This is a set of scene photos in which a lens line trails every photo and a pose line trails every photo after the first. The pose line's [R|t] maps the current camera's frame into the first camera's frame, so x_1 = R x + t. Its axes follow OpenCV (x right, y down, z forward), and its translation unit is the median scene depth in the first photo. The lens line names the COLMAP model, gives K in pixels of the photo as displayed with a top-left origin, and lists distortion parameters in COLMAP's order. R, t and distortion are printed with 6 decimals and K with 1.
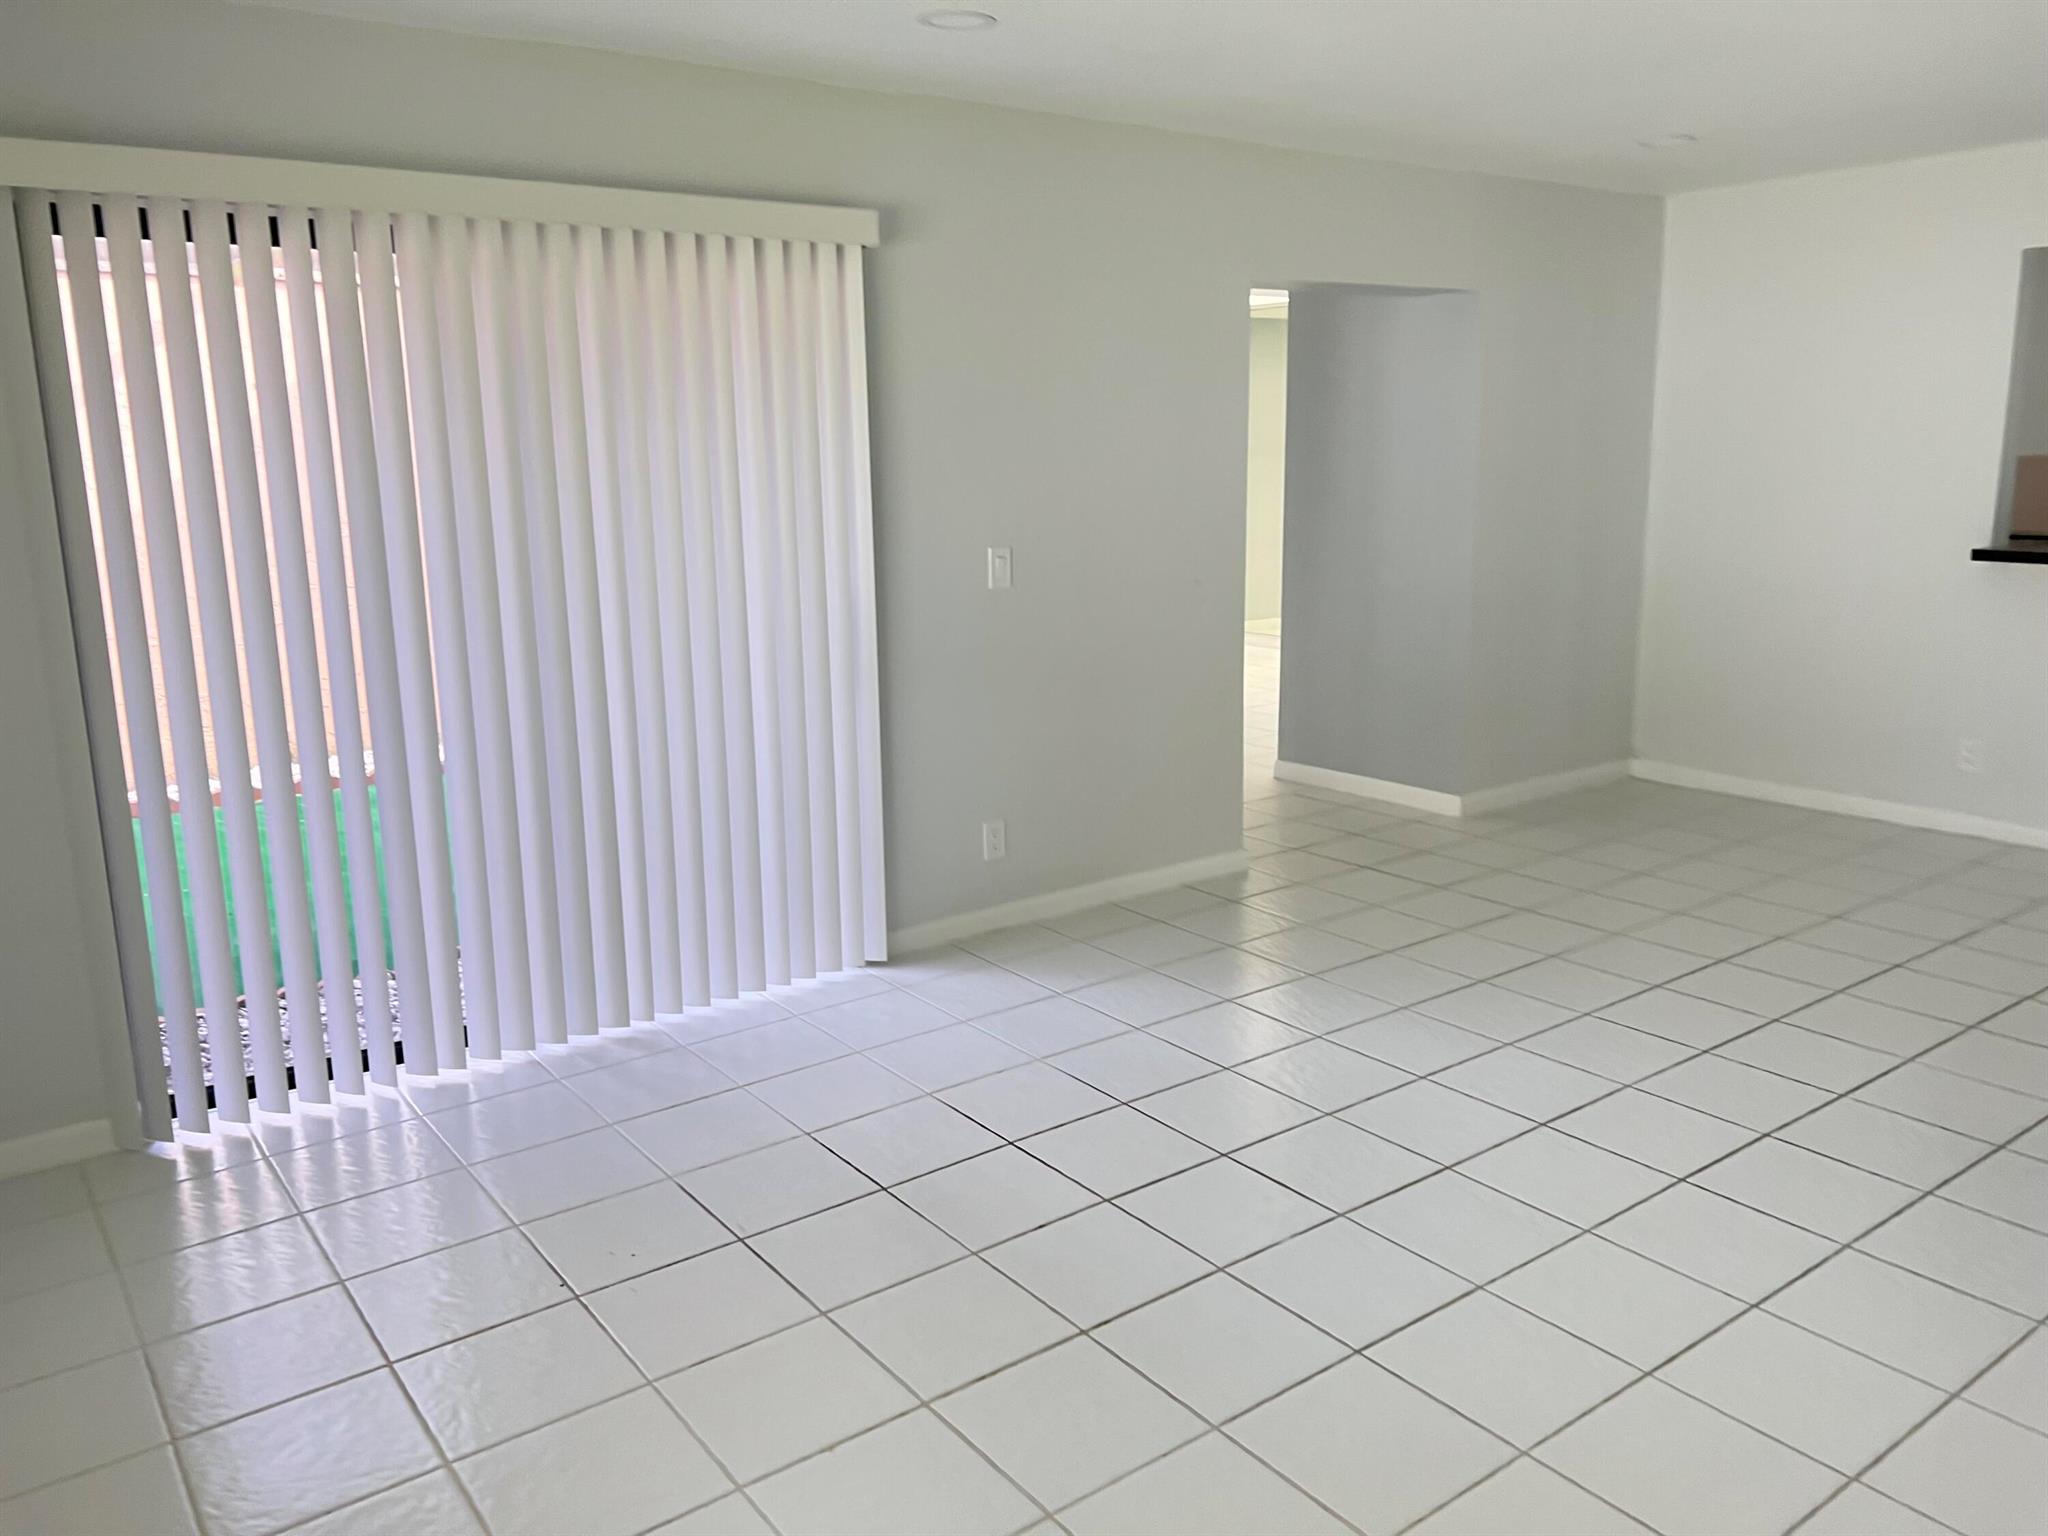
lens RADIAL K [[1525.9, 0, 1017.2], [0, 1525.9, 754.6], [0, 0, 1]] dist [0.111689, -0.189695]
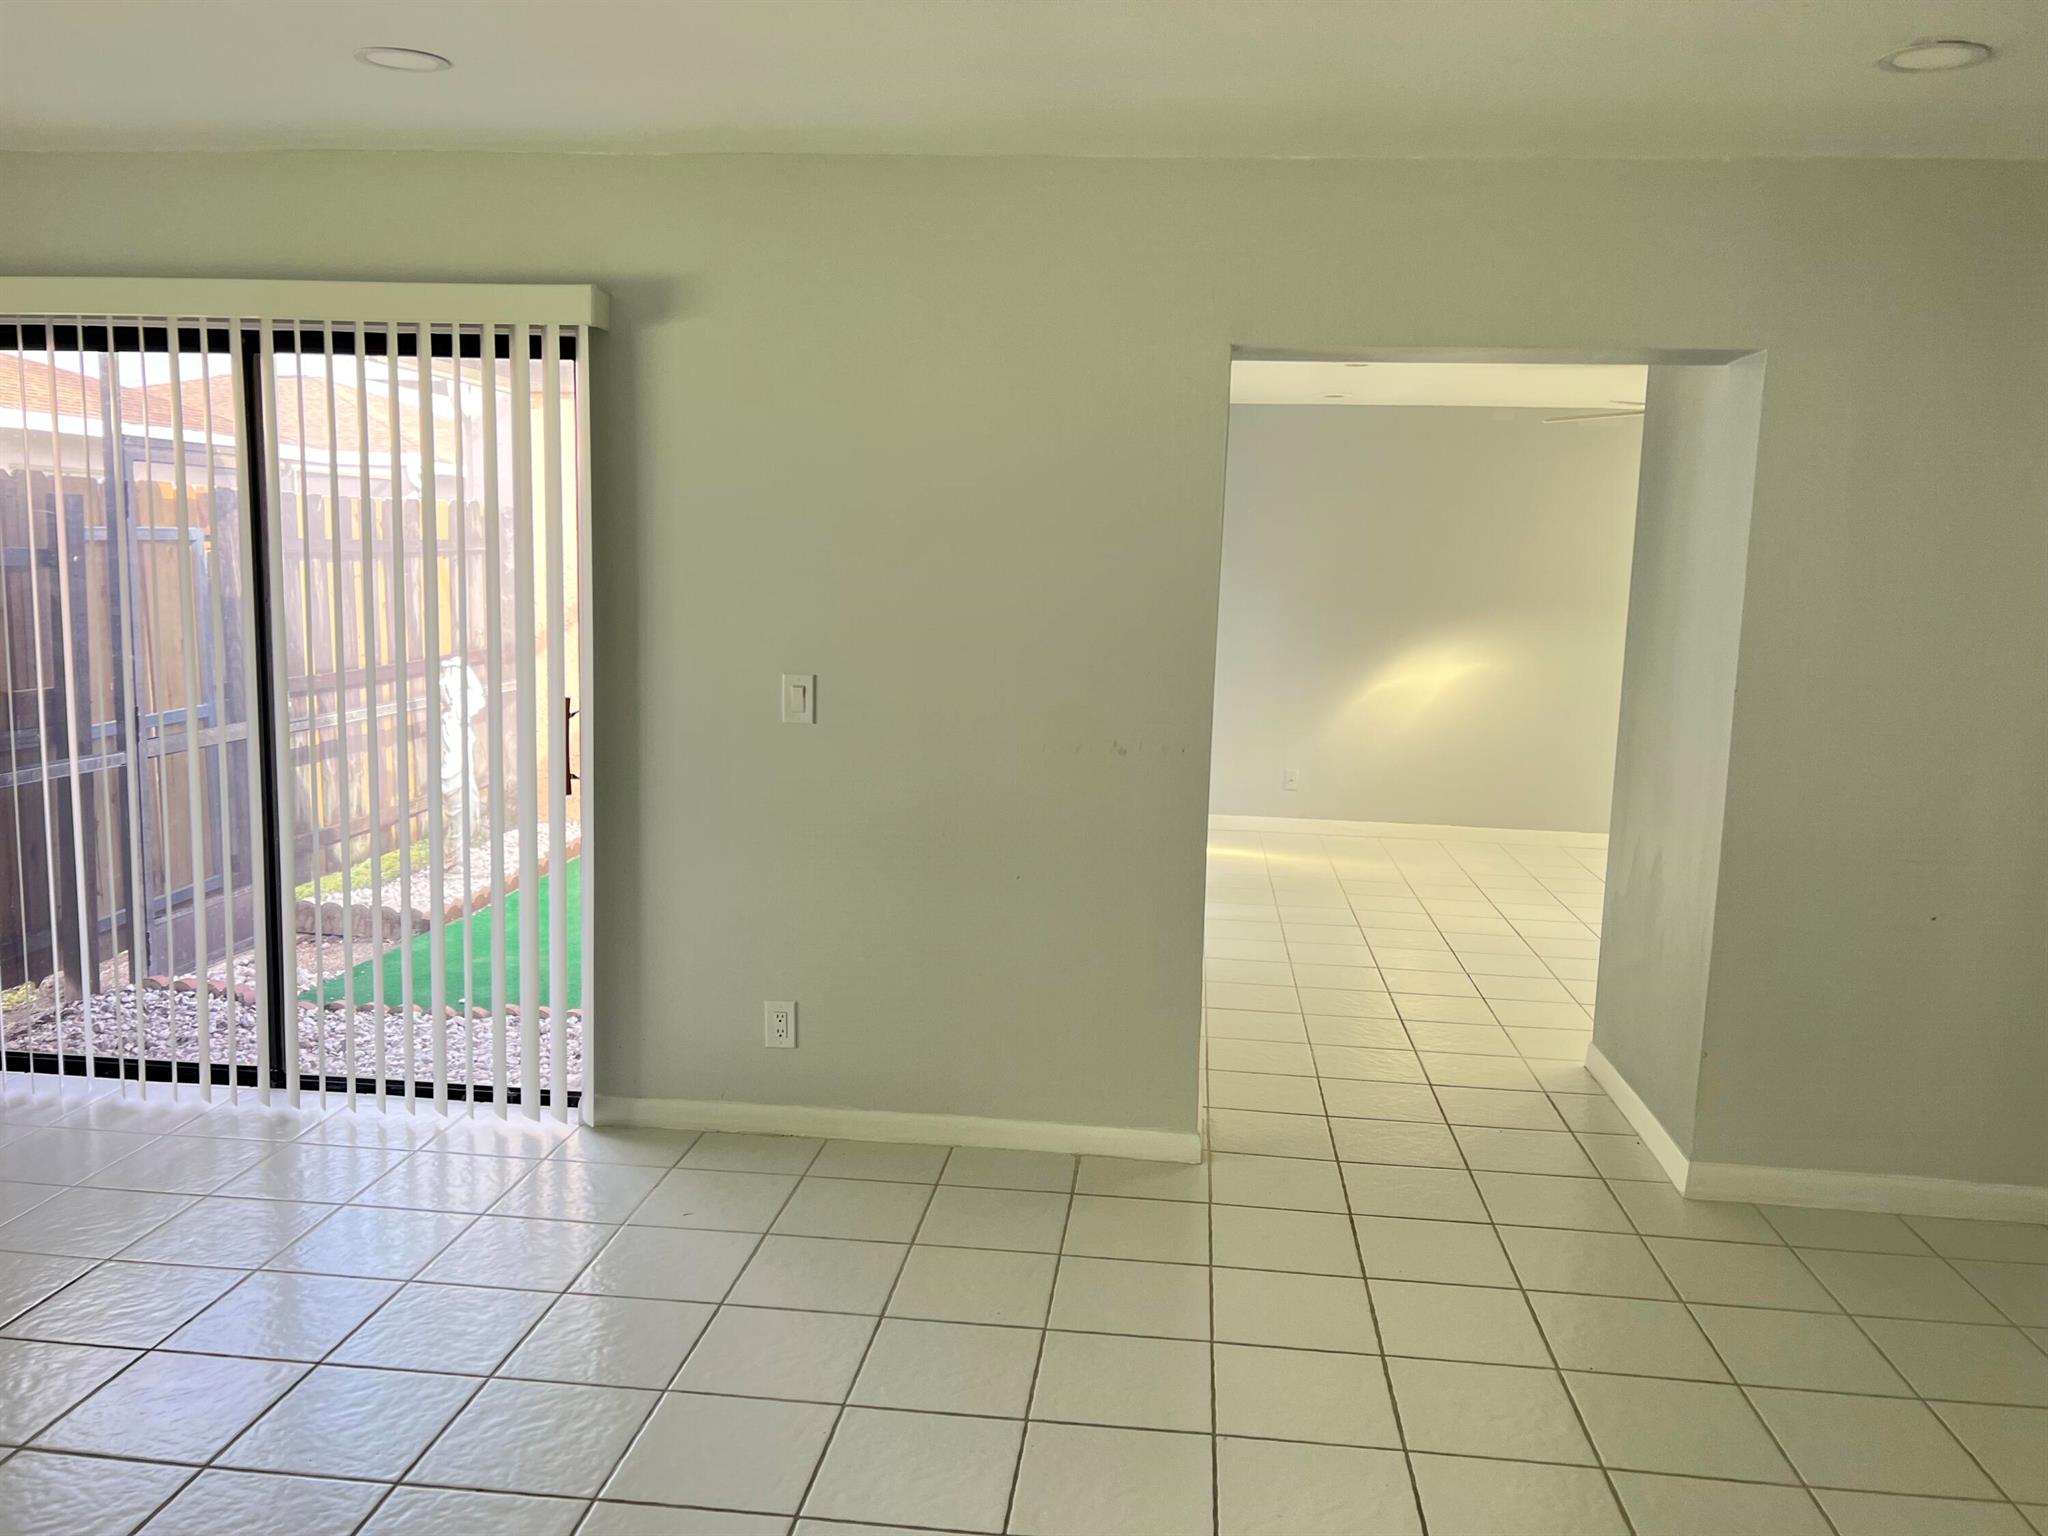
lens RADIAL K [[1539.6, 0, 1036.3], [0, 1539.6, 770.9], [0, 0, 1]] dist [0.016057, -0.003138]
pose [[0.733286, 0.130293, -0.667320, 0.630080], [-0.175283, 0.984518, -0.000386, -0.104107], [0.656938, 0.117253, 0.744771, 0.459722]]
